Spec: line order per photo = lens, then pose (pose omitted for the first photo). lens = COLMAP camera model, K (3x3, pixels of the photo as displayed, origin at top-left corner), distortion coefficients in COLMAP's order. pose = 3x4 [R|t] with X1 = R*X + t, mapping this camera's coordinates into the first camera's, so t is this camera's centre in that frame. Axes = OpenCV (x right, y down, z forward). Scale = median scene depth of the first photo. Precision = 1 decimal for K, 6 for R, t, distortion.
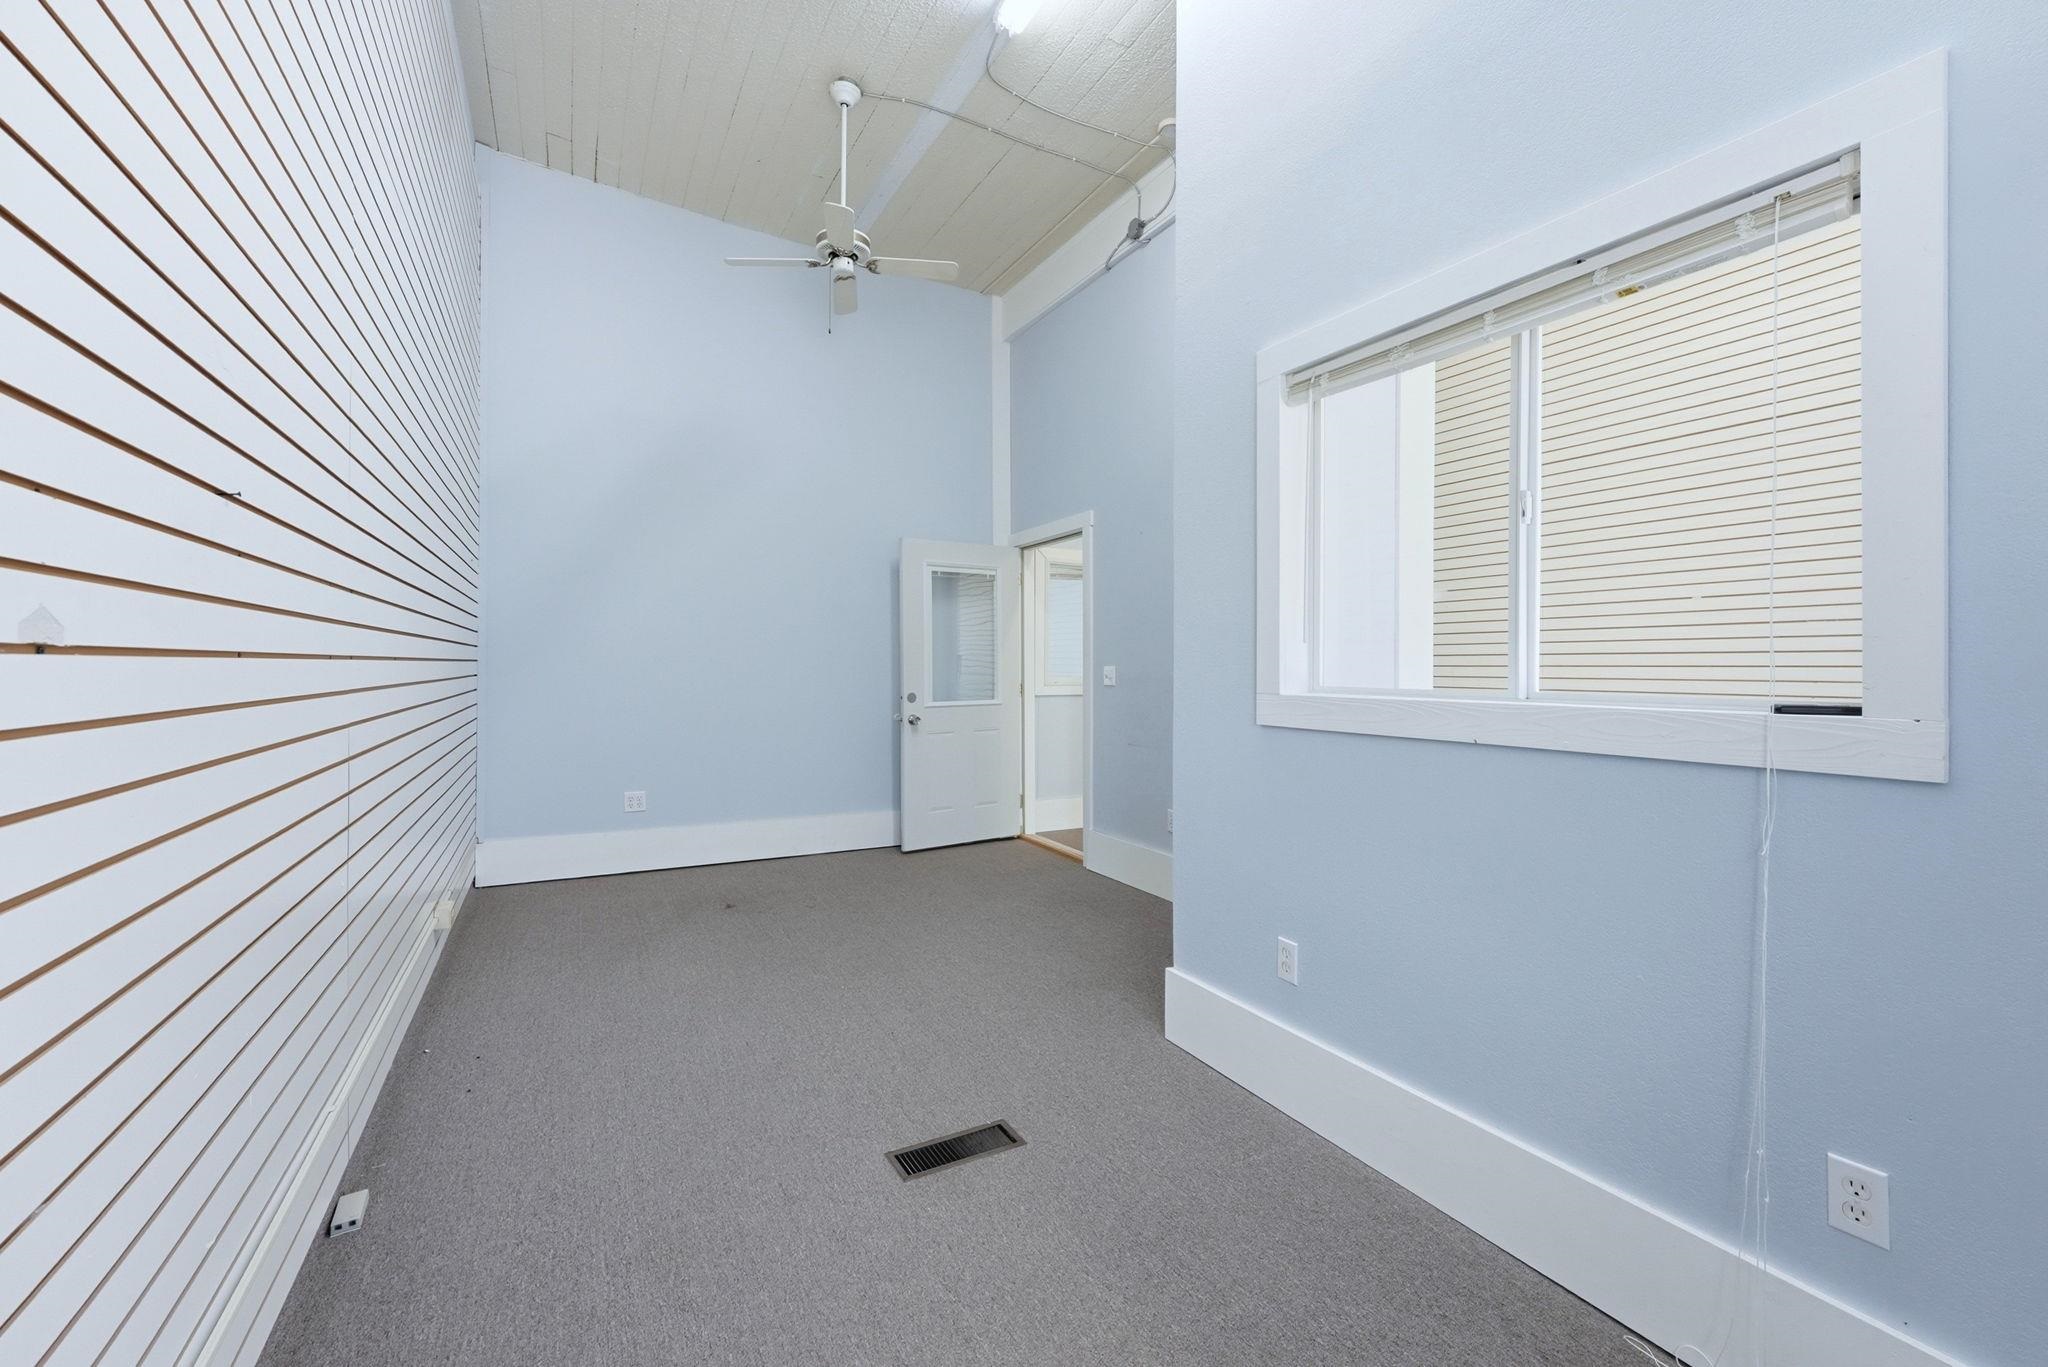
lens RADIAL K [[834.2, 0, 1033.0], [0, 834.2, 672.7], [0, 0, 1]] dist [-0.003356, 0.000096]
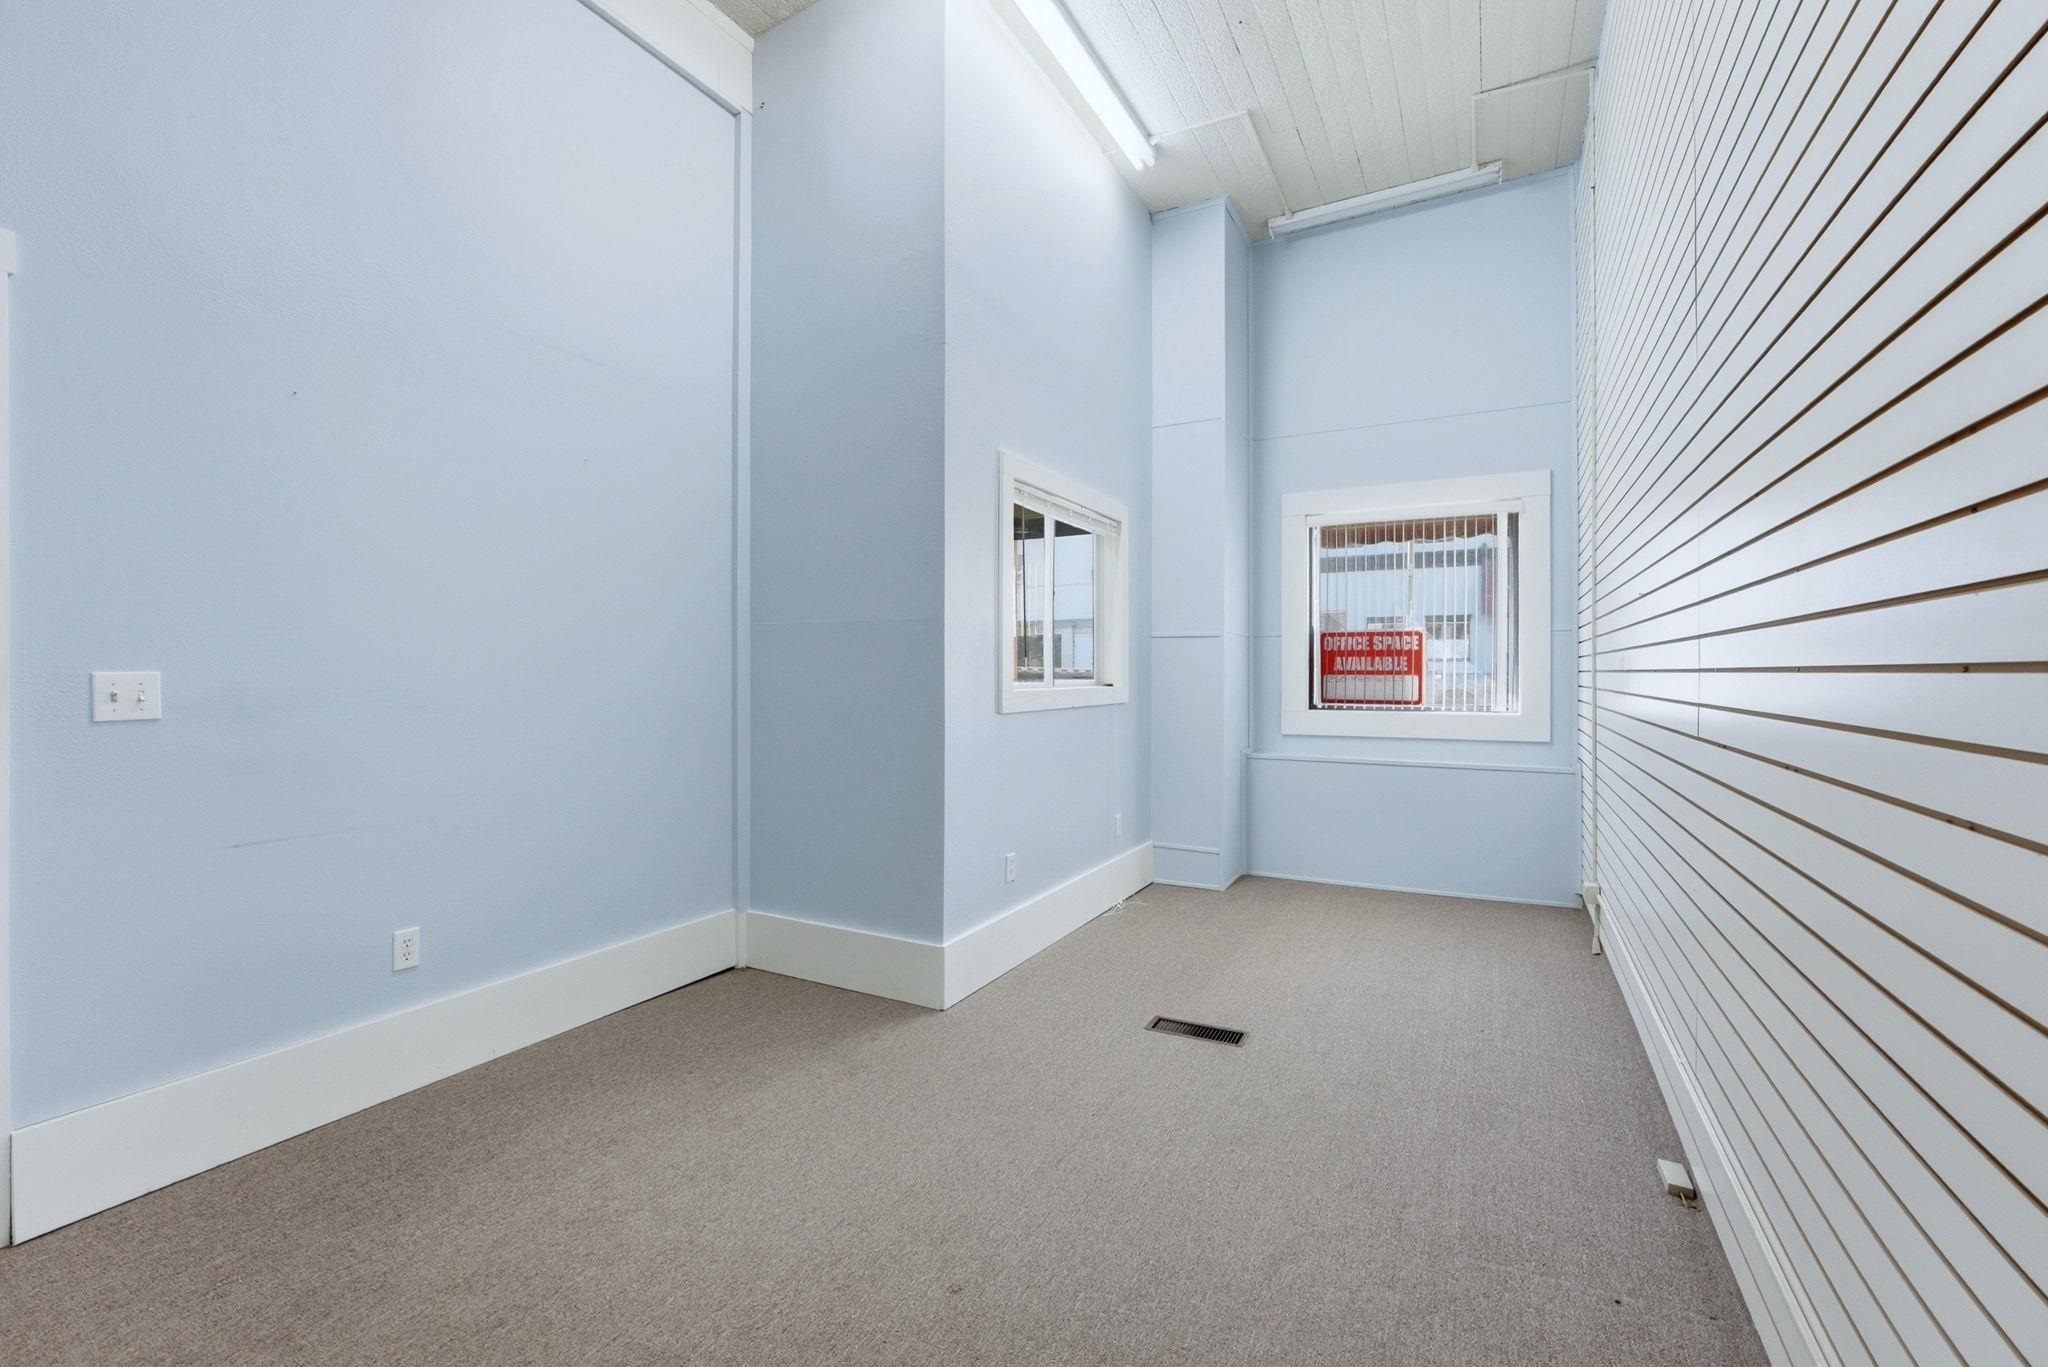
lens RADIAL K [[834.2, 0, 1028.2], [0, 834.2, 672.8], [0, 0, 1]] dist [-0.003356, 0.000096]
pose [[-0.536958, -0.002424, 0.843606, -1.149468], [-0.000898, 0.999997, 0.002302, -0.018993], [-0.843609, 0.000479, -0.536958, 2.062457]]
